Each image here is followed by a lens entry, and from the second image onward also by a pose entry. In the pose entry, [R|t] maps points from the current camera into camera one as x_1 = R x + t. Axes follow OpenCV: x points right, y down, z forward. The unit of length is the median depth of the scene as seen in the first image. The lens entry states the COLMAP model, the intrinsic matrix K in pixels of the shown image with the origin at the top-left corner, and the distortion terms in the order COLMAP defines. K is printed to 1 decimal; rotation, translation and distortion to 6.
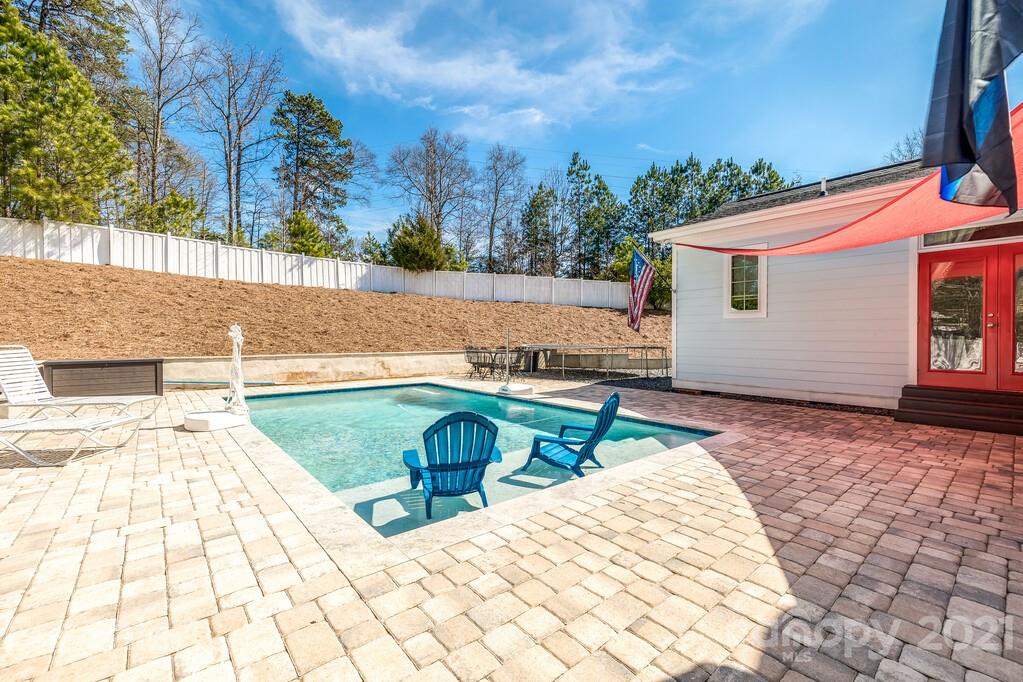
lens RADIAL K [[436.6, 0, 509.9], [0, 436.6, 340.9], [0, 0, 1]] dist [-0.003491, 0.000403]
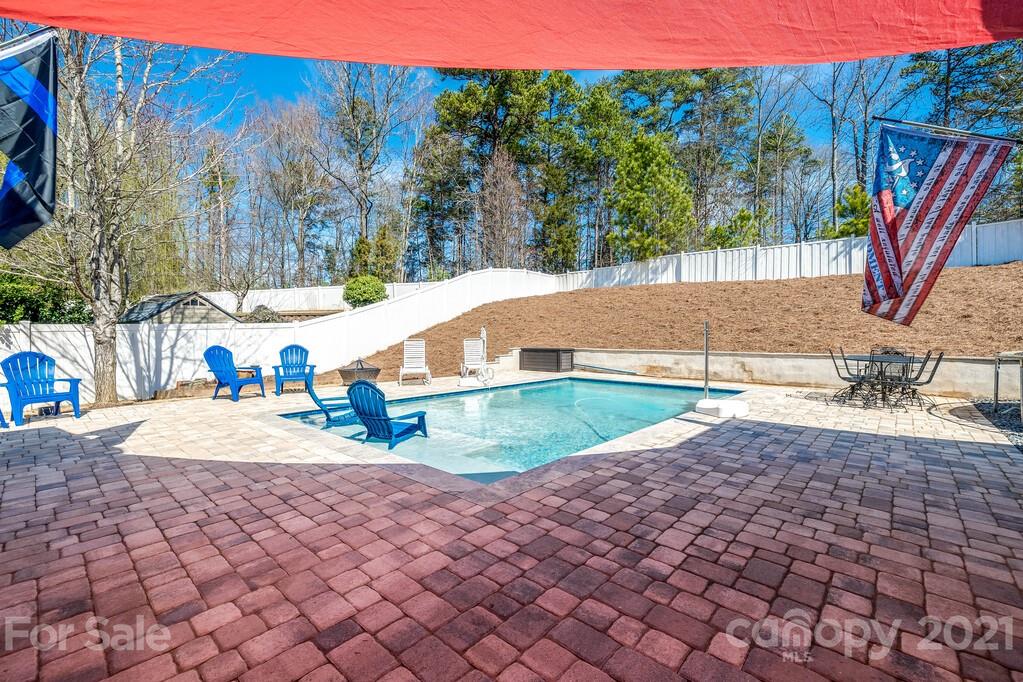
lens RADIAL K [[436.6, 0, 509.1], [0, 436.6, 337.7], [0, 0, 1]] dist [-0.003491, 0.000403]
pose [[0.125072, 0.004077, -0.992139, 0.586398], [-0.008337, 0.999961, 0.003059, -0.000733], [0.992113, 0.007889, 0.125101, 0.502348]]
